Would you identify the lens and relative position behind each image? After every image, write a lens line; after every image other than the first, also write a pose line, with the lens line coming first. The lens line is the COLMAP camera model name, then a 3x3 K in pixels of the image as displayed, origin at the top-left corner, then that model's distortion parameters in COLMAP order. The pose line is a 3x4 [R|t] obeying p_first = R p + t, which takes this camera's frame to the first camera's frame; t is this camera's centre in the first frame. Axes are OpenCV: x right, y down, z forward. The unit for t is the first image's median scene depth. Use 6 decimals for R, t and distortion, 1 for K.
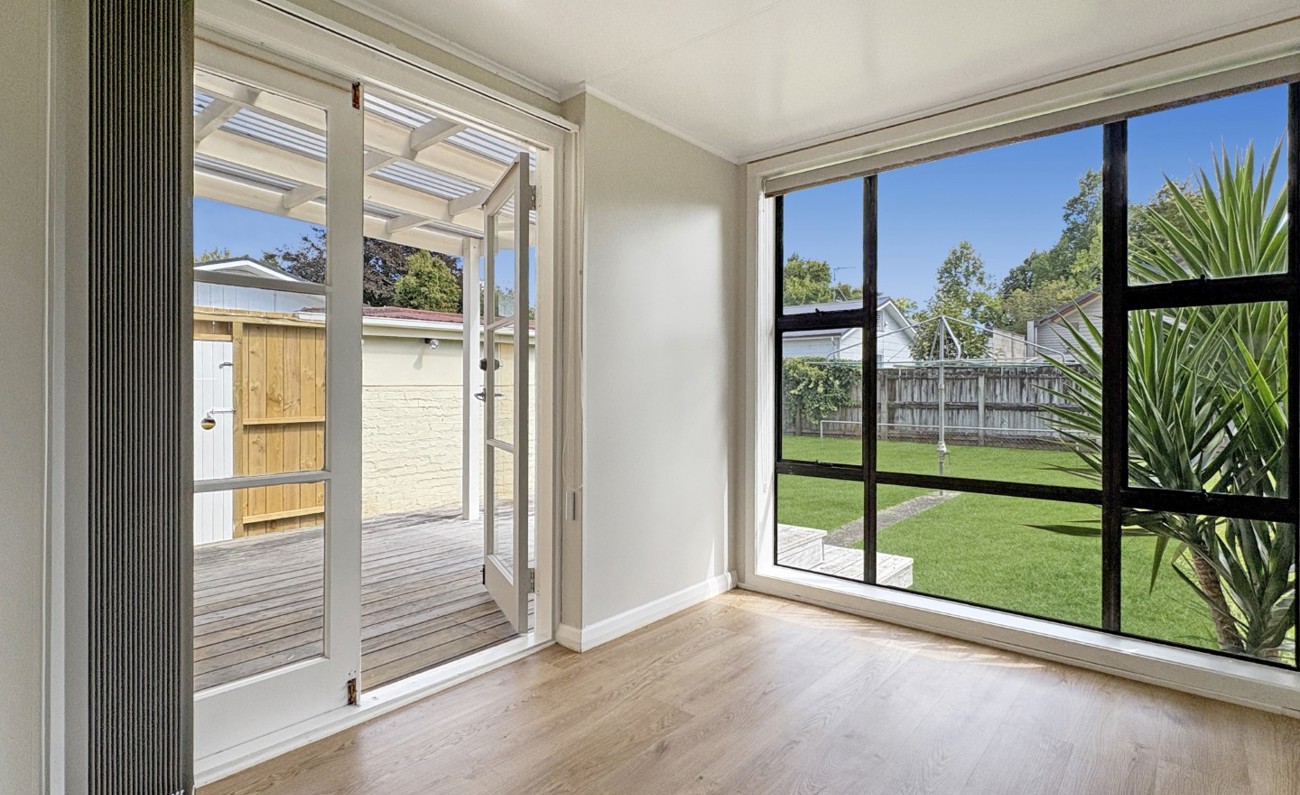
lens RADIAL K [[657.4, 0, 651.9], [0, 657.4, 383.9], [0, 0, 1]] dist [-0.000863, -0.000143]
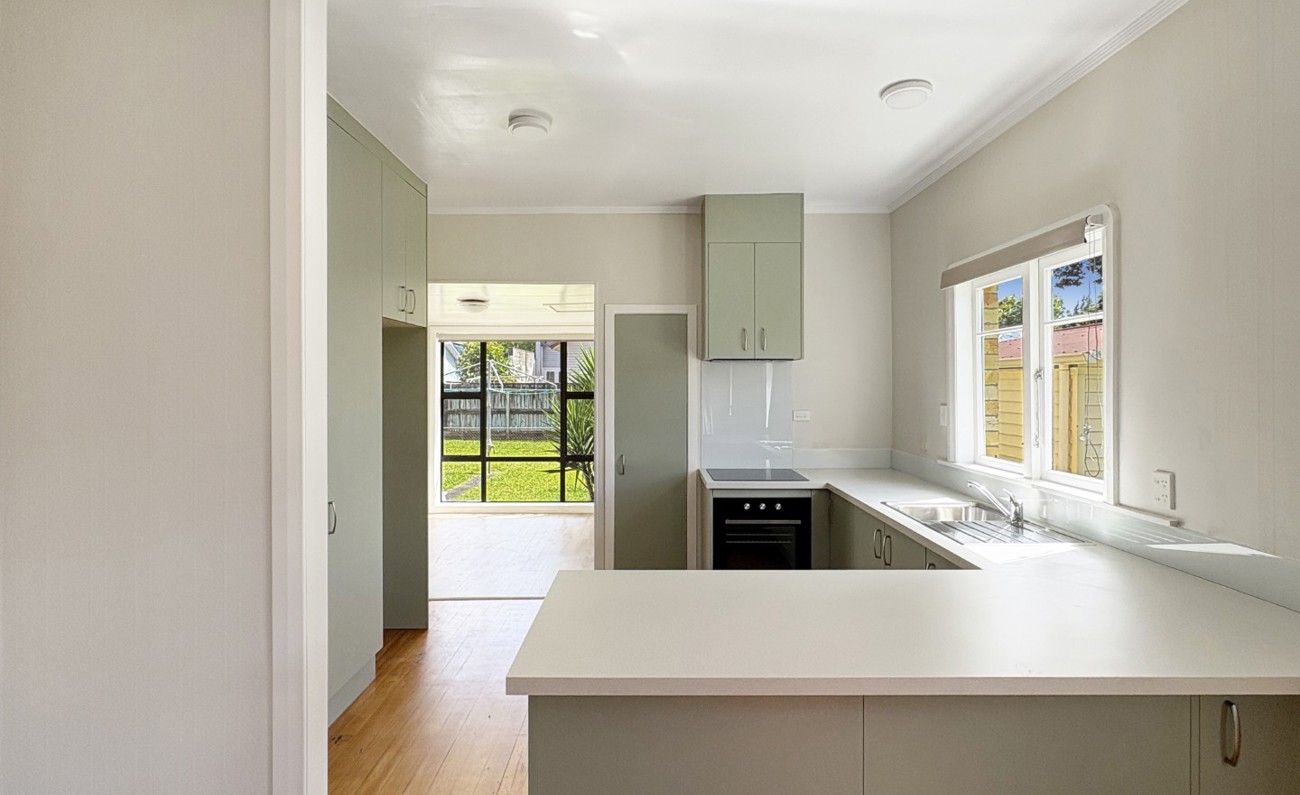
lens RADIAL K [[657.4, 0, 651.9], [0, 657.4, 383.9], [0, 0, 1]] dist [-0.000863, -0.000143]
pose [[0.768069, -0.004099, 0.640354, -0.941463], [-0.000118, 0.999979, 0.006543, -0.197482], [-0.640367, -0.005101, 0.768052, -1.613762]]
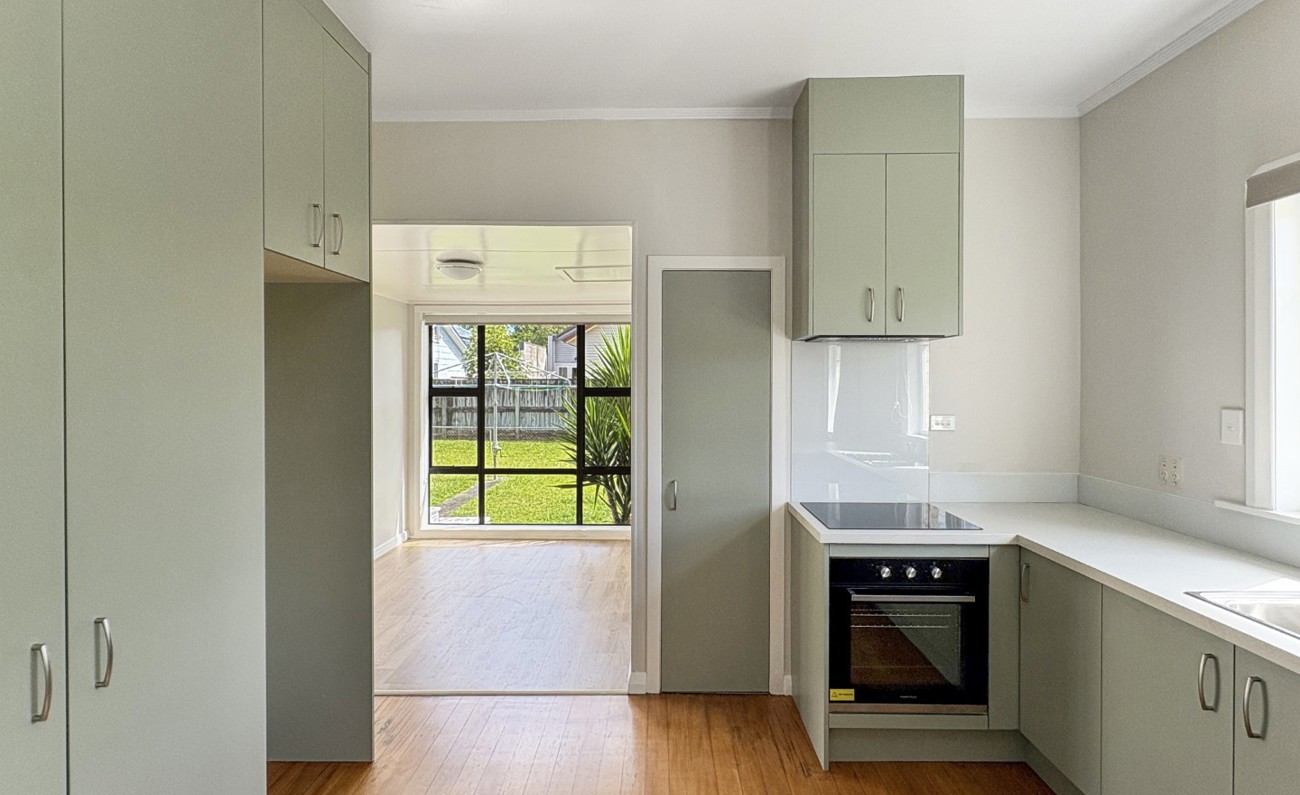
lens RADIAL K [[657.4, 0, 651.9], [0, 657.4, 383.9], [0, 0, 1]] dist [-0.000863, -0.000143]
pose [[0.779636, -0.005453, 0.626209, -0.629793], [-0.001890, 0.999937, 0.011061, -0.181842], [-0.626230, -0.009808, 0.779577, -1.082836]]
